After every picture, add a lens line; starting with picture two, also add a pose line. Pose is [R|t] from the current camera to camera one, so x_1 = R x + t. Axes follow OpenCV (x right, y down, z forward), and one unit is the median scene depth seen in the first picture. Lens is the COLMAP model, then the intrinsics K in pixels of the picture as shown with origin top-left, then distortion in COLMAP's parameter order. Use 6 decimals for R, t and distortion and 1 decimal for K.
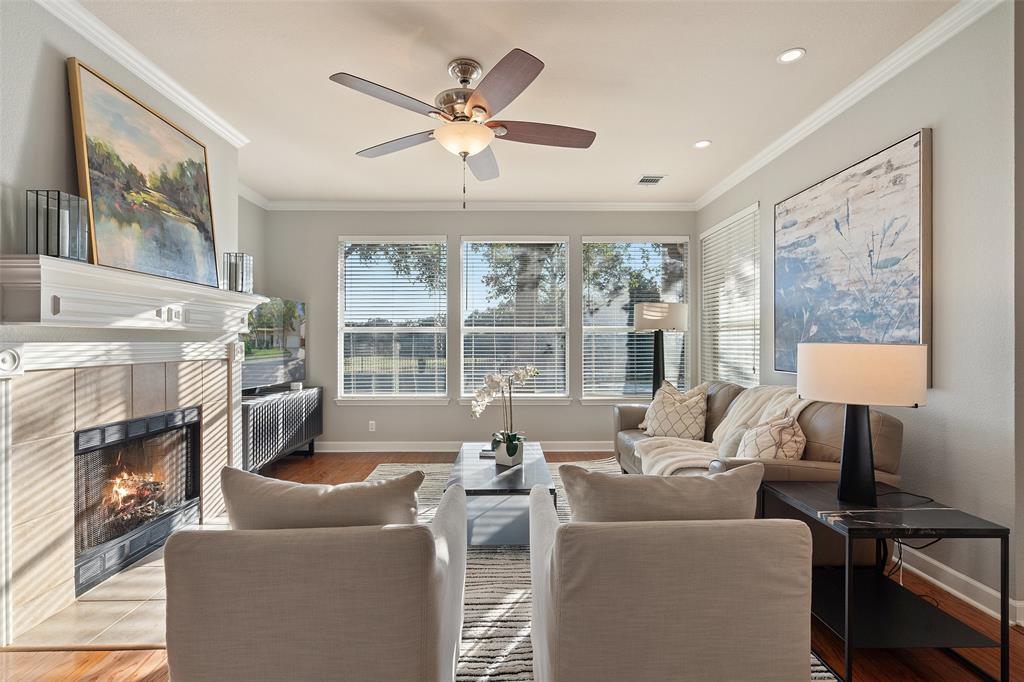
lens RADIAL K [[475.9, 0, 504.9], [0, 475.9, 342.0], [0, 0, 1]] dist [-0.000407, 0.000193]
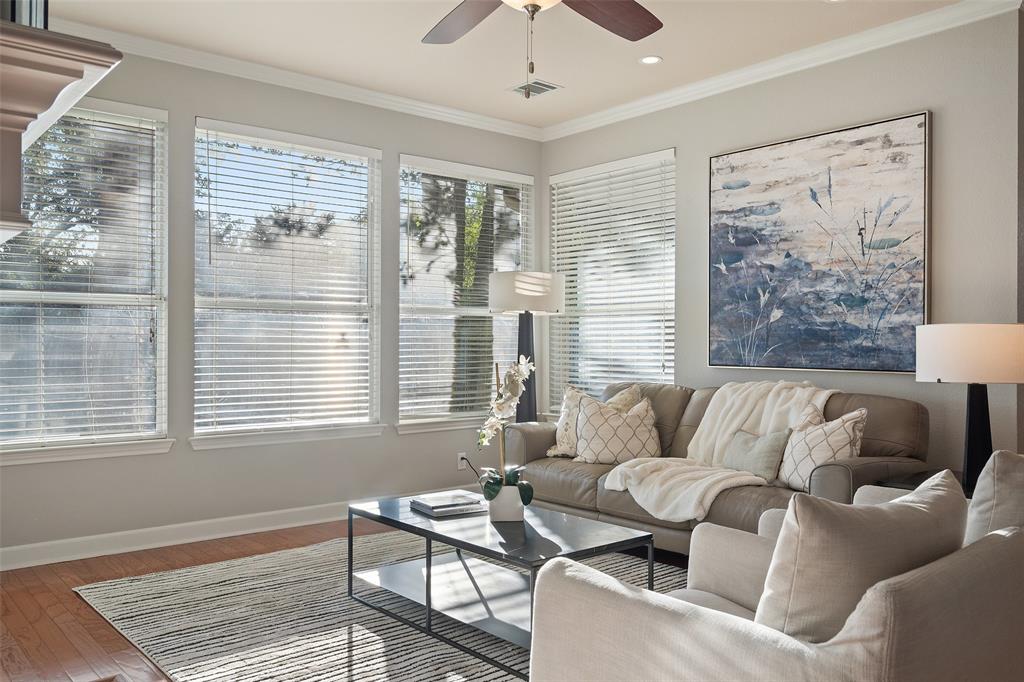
lens RADIAL K [[829.8, 0, 509.1], [0, 829.8, 342.7], [0, 0, 1]] dist [0.011580, 0.012771]
pose [[0.765855, 0.004781, 0.642995, -0.726549], [-0.005527, 0.999984, -0.000852, 0.030931], [-0.642989, -0.002901, 0.765870, 0.191745]]
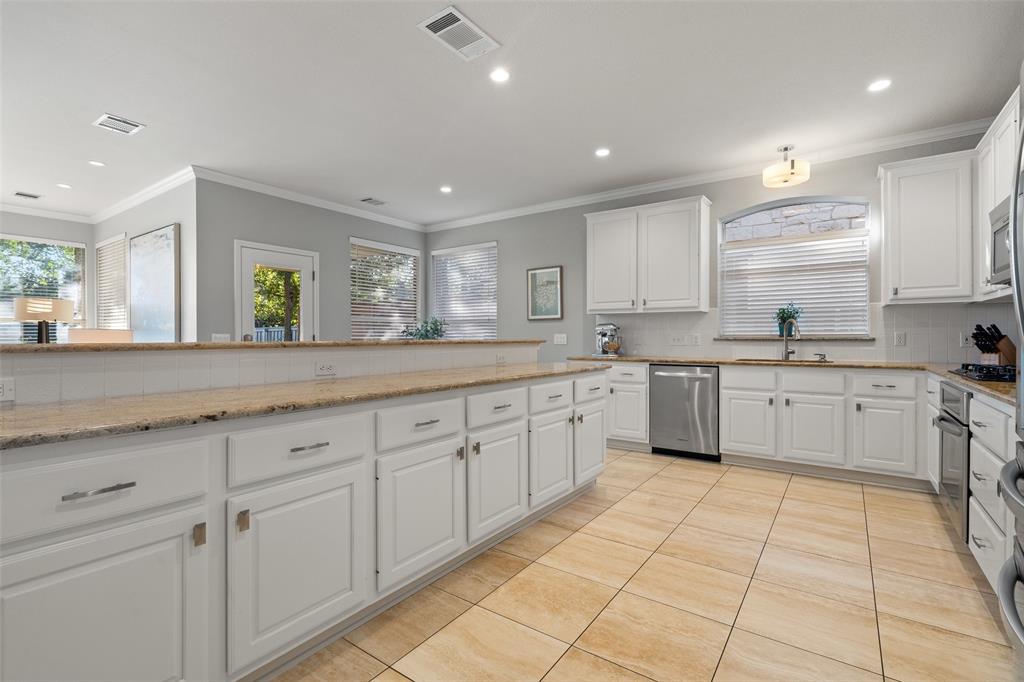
lens RADIAL K [[475.9, 0, 514.1], [0, 475.9, 335.8], [0, 0, 1]] dist [-0.000407, 0.000193]
pose [[0.584938, -0.001745, 0.811076, 0.076930], [0.000047, 0.999998, 0.002117, 0.015963], [-0.811078, -0.001200, 0.584937, -1.068912]]
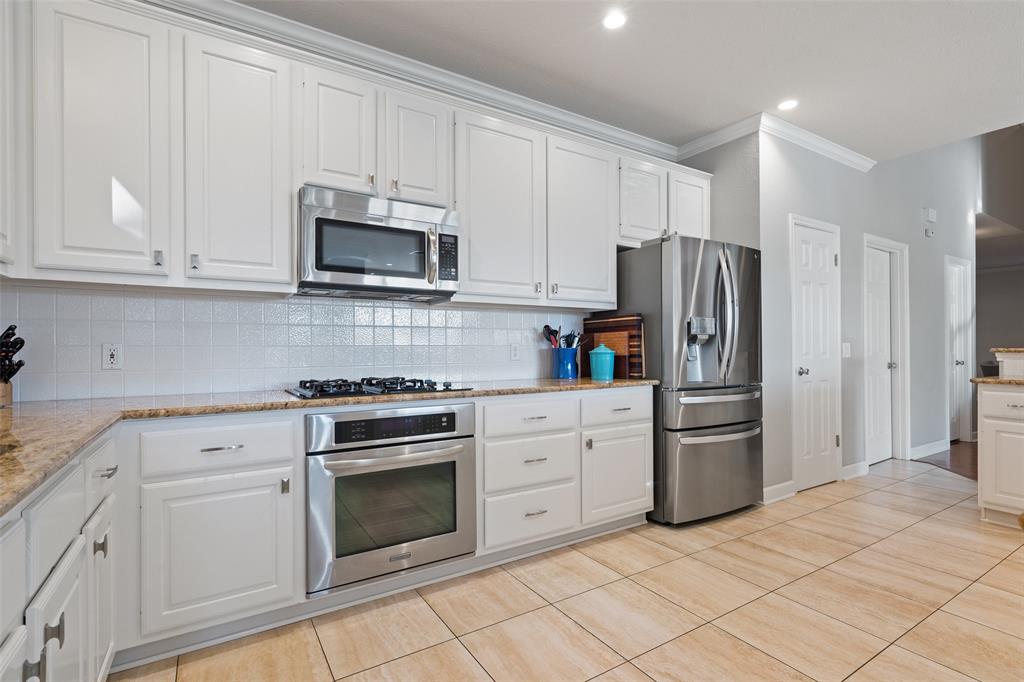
lens RADIAL K [[475.9, 0, 512.7], [0, 475.9, 345.7], [0, 0, 1]] dist [-0.000407, 0.000193]
pose [[-0.861272, -0.000405, -0.508143, 1.457767], [0.004145, 0.999961, -0.007822, 0.019414], [0.508127, -0.008843, -0.861237, -0.507501]]
